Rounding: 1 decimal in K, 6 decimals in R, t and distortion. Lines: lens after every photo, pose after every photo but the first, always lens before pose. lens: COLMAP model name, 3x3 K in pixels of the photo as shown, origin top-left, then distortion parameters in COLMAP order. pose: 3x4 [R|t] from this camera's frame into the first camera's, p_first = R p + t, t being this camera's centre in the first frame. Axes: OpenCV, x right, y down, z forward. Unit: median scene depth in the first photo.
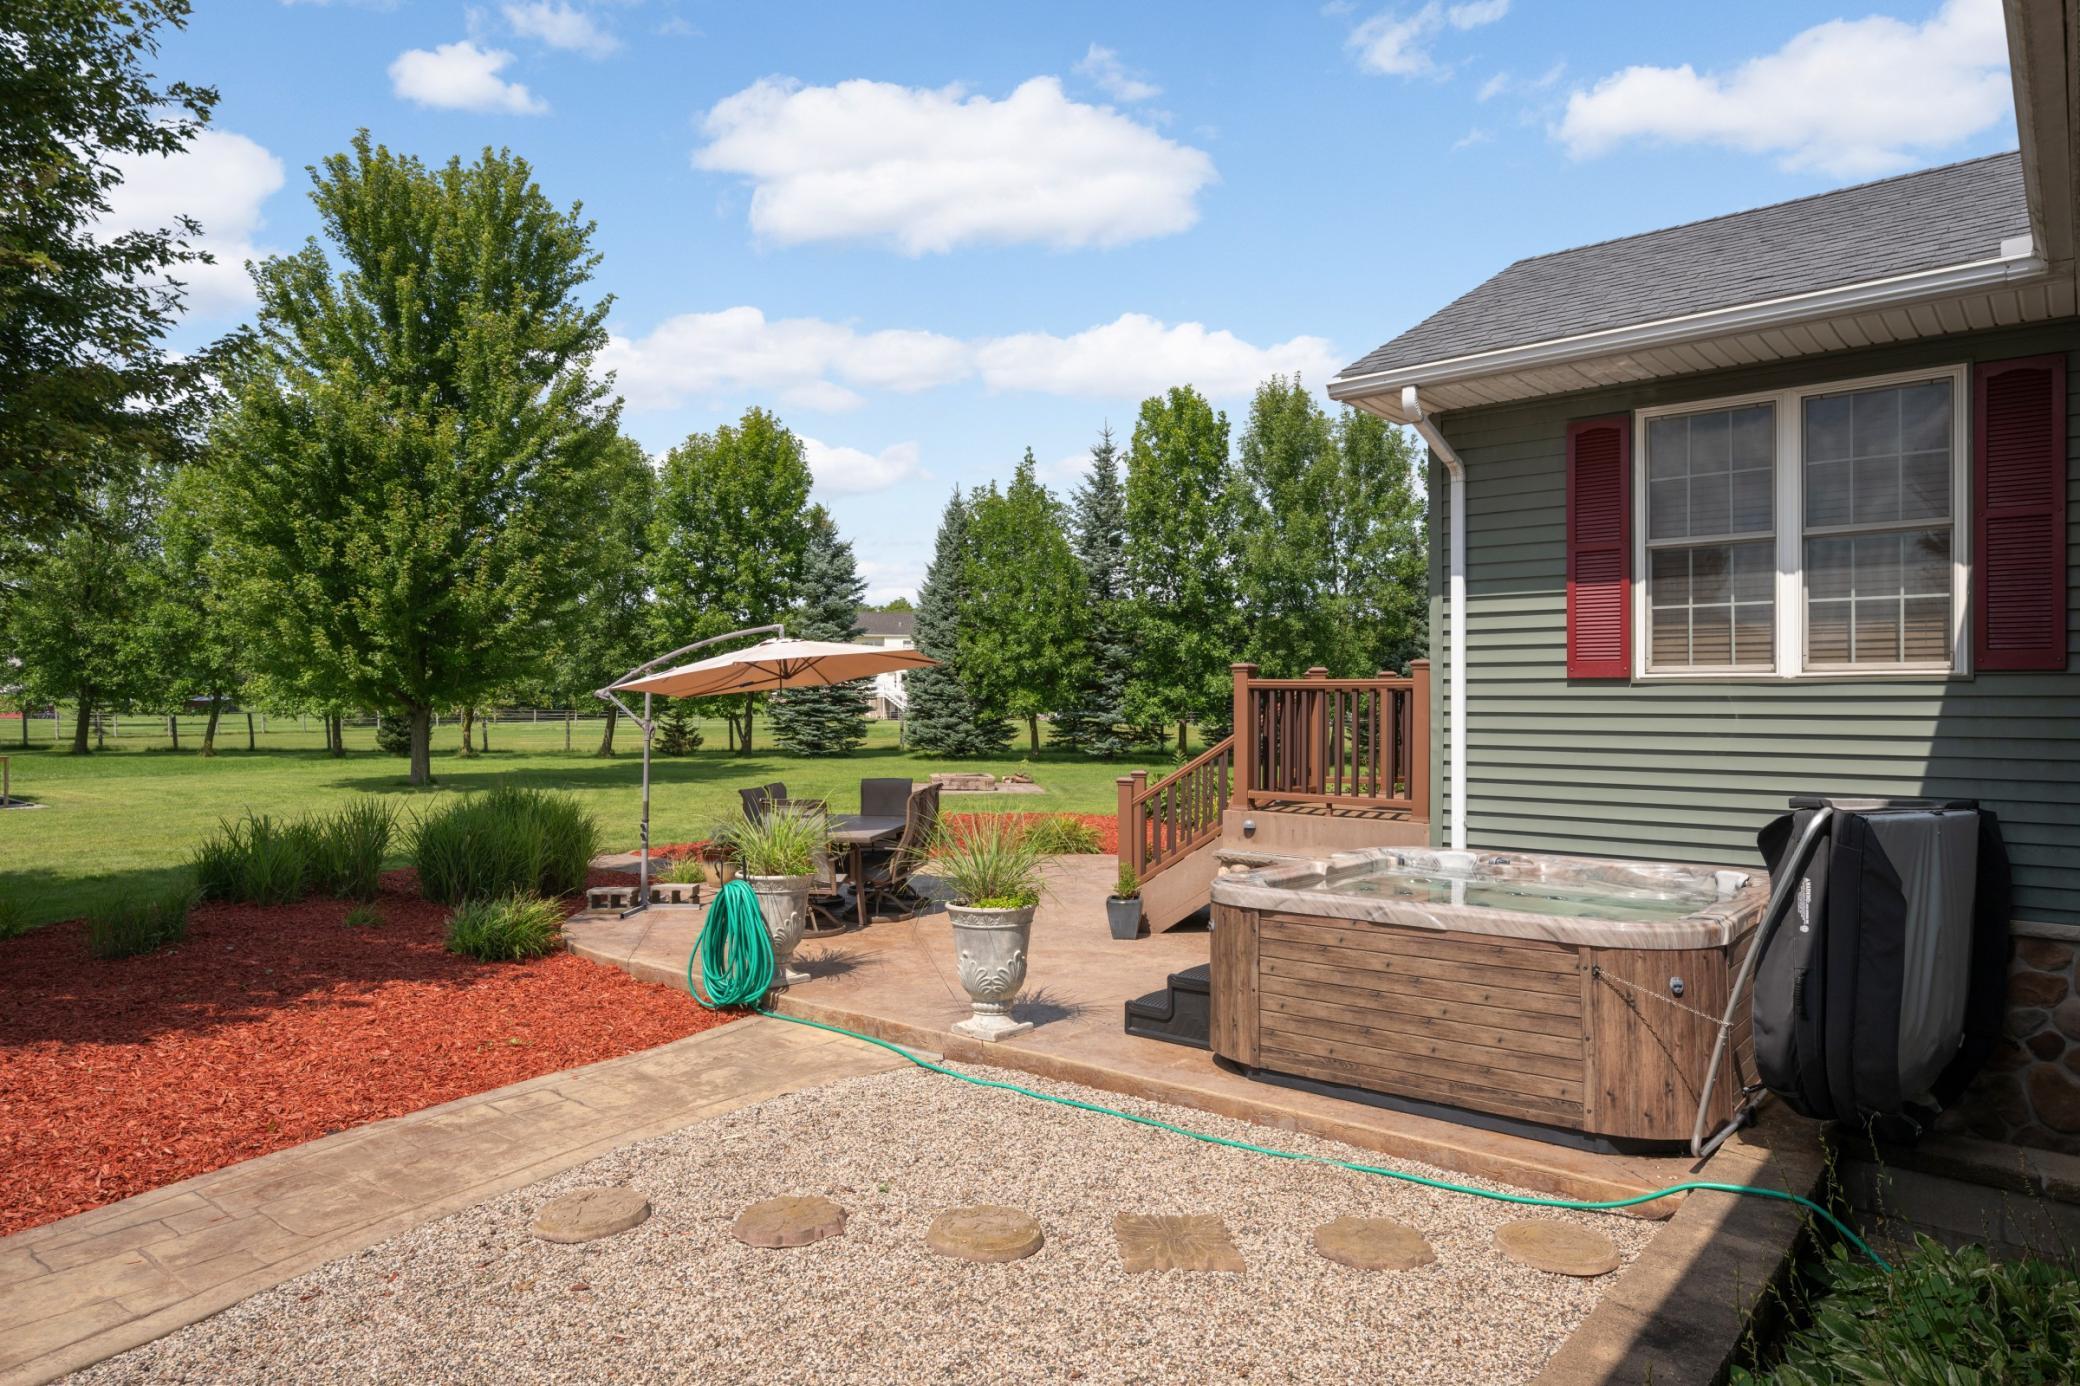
lens RADIAL K [[1348.6, 0, 1040.0], [0, 1348.6, 693.0], [0, 0, 1]] dist [-0.061567, 0.046309]
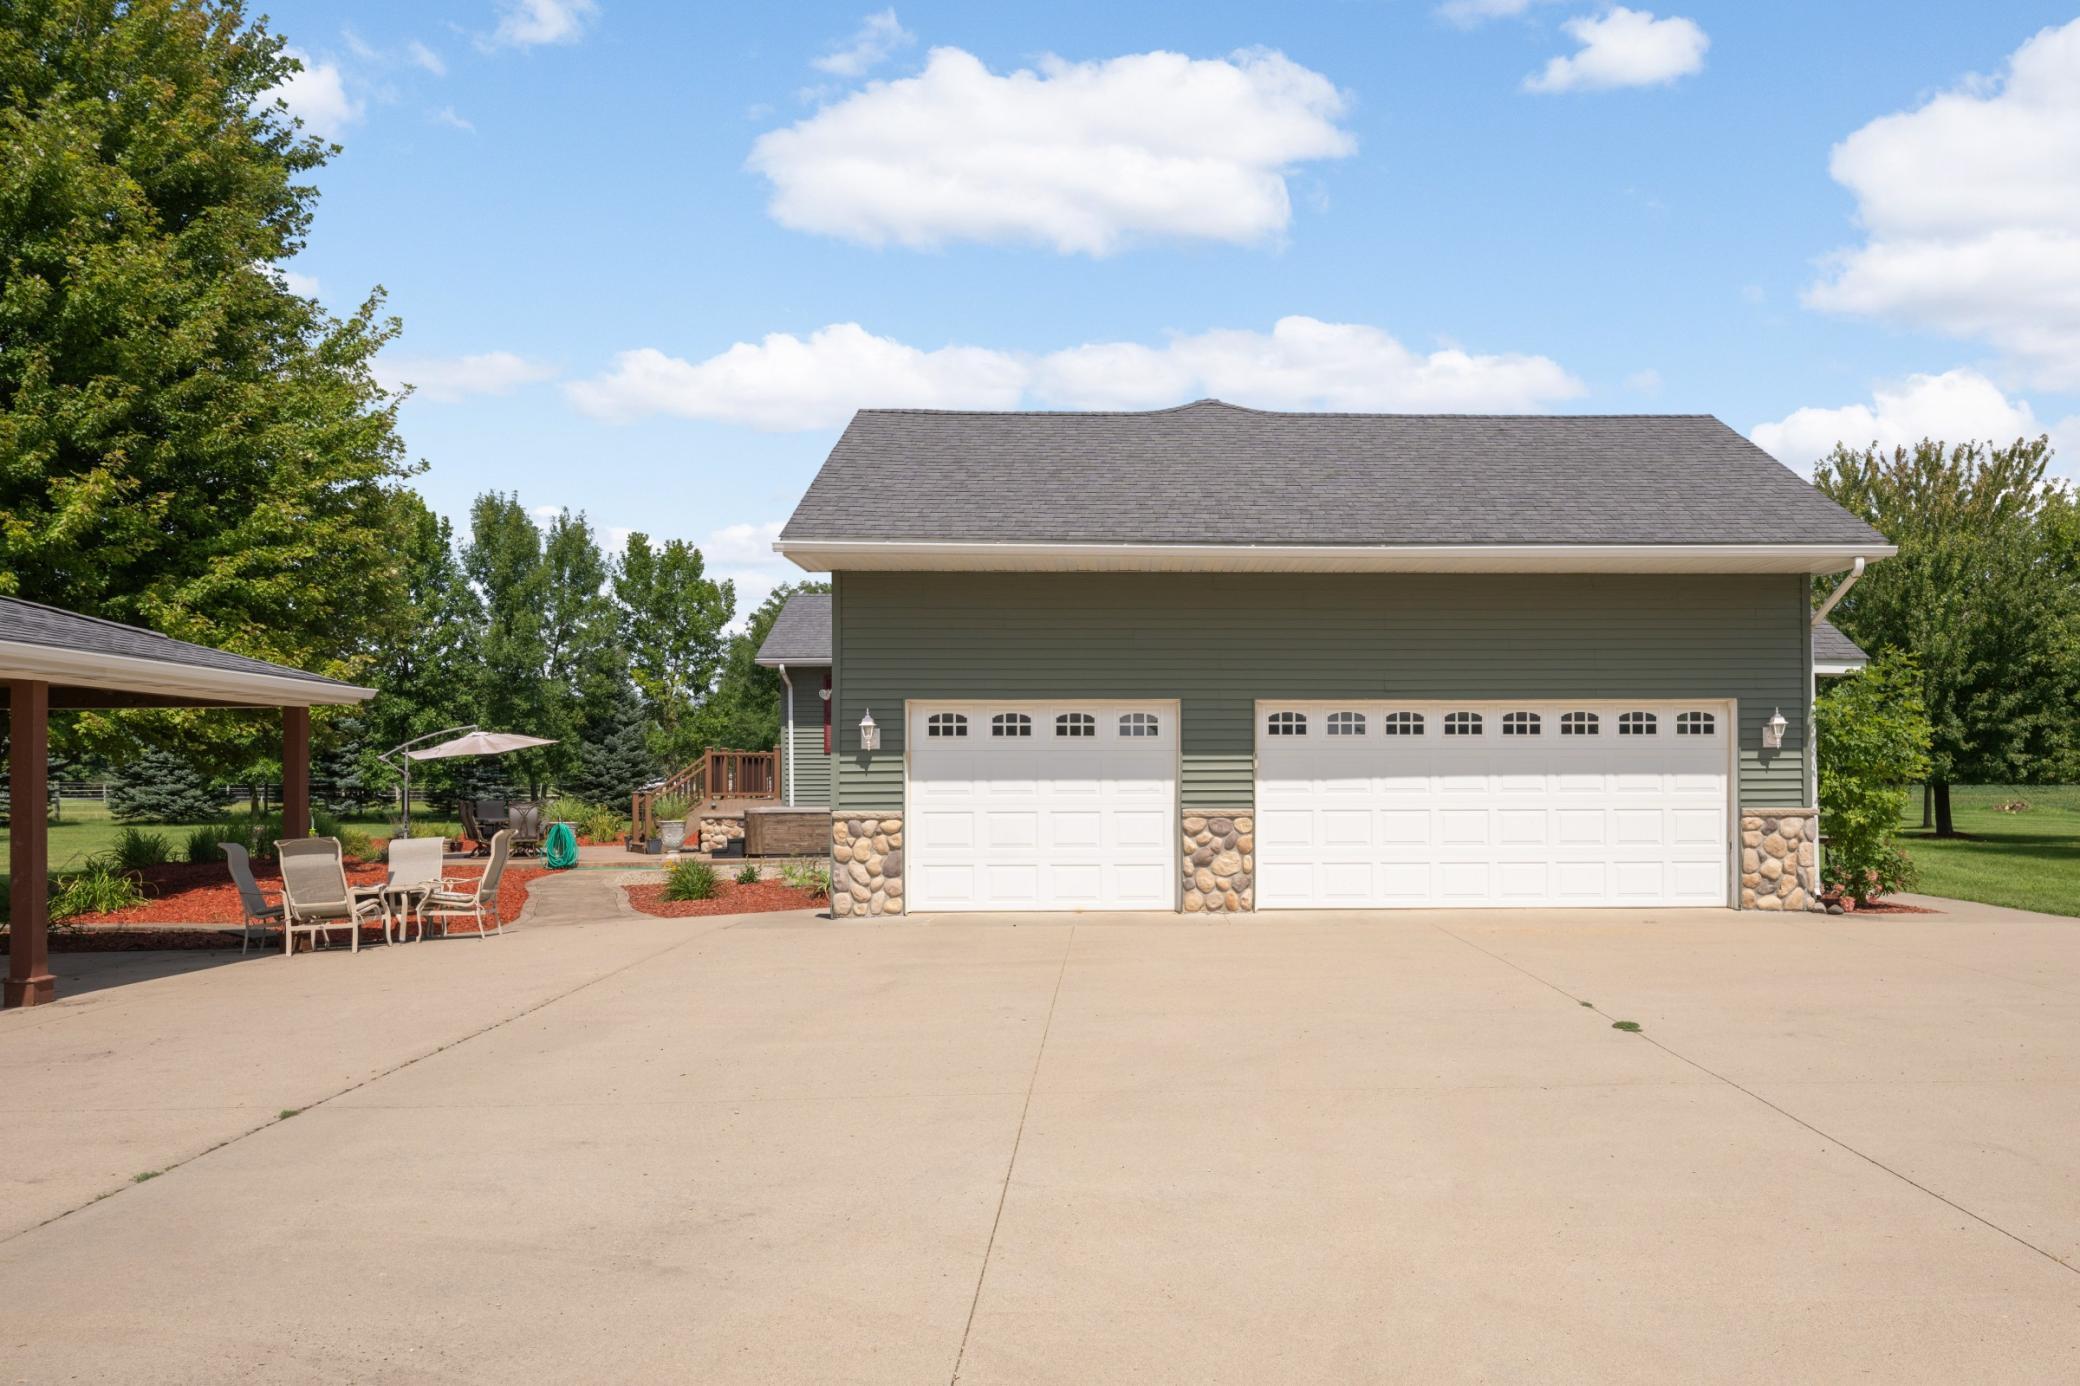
lens RADIAL K [[1348.6, 0, 1040.0], [0, 1348.6, 693.0], [0, 0, 1]] dist [-0.061567, 0.046309]
pose [[0.806895, 0.028371, 0.590013, -0.134956], [0.002215, 0.998694, -0.051052, 0.001402], [-0.590690, 0.042500, 0.805778, -0.235839]]
